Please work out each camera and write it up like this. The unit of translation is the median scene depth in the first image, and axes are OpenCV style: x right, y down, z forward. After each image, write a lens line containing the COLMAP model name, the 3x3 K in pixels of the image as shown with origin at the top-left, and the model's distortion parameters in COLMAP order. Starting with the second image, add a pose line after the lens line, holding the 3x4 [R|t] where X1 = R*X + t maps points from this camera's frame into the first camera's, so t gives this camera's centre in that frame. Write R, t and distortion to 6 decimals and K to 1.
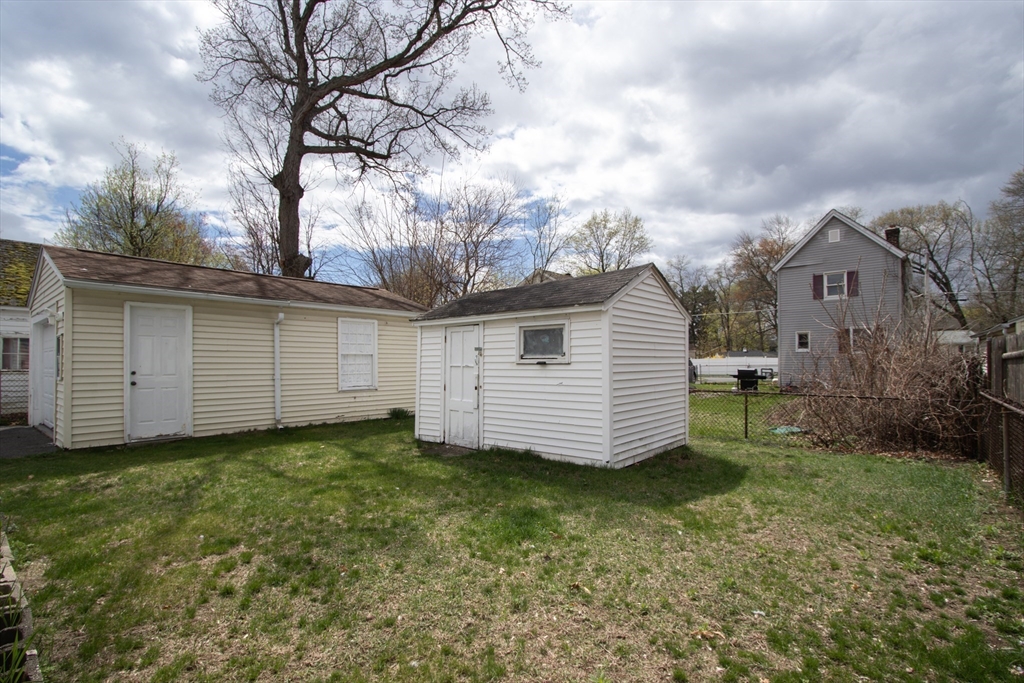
lens RADIAL K [[482.3, 0, 513.7], [0, 482.3, 345.8], [0, 0, 1]] dist [-0.013096, 0.001391]
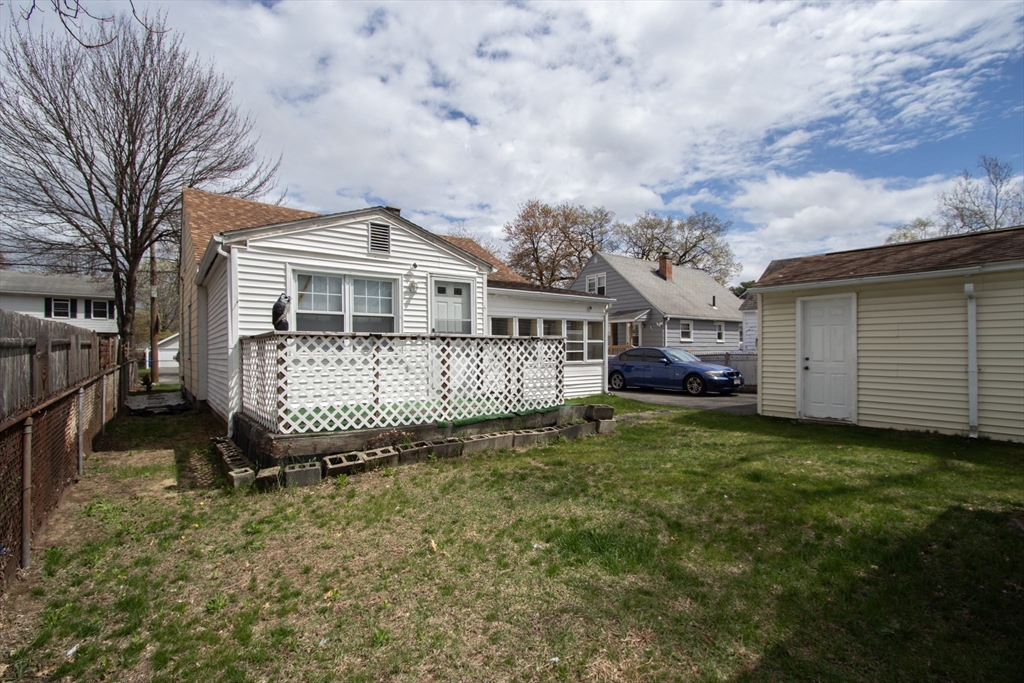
lens RADIAL K [[482.3, 0, 515.9], [0, 482.3, 345.6], [0, 0, 1]] dist [-0.013096, 0.001391]
pose [[-0.225572, -0.003378, -0.974221, 0.494918], [0.037032, 0.999242, -0.012039, 0.013288], [0.973522, -0.038793, -0.225276, 0.598005]]
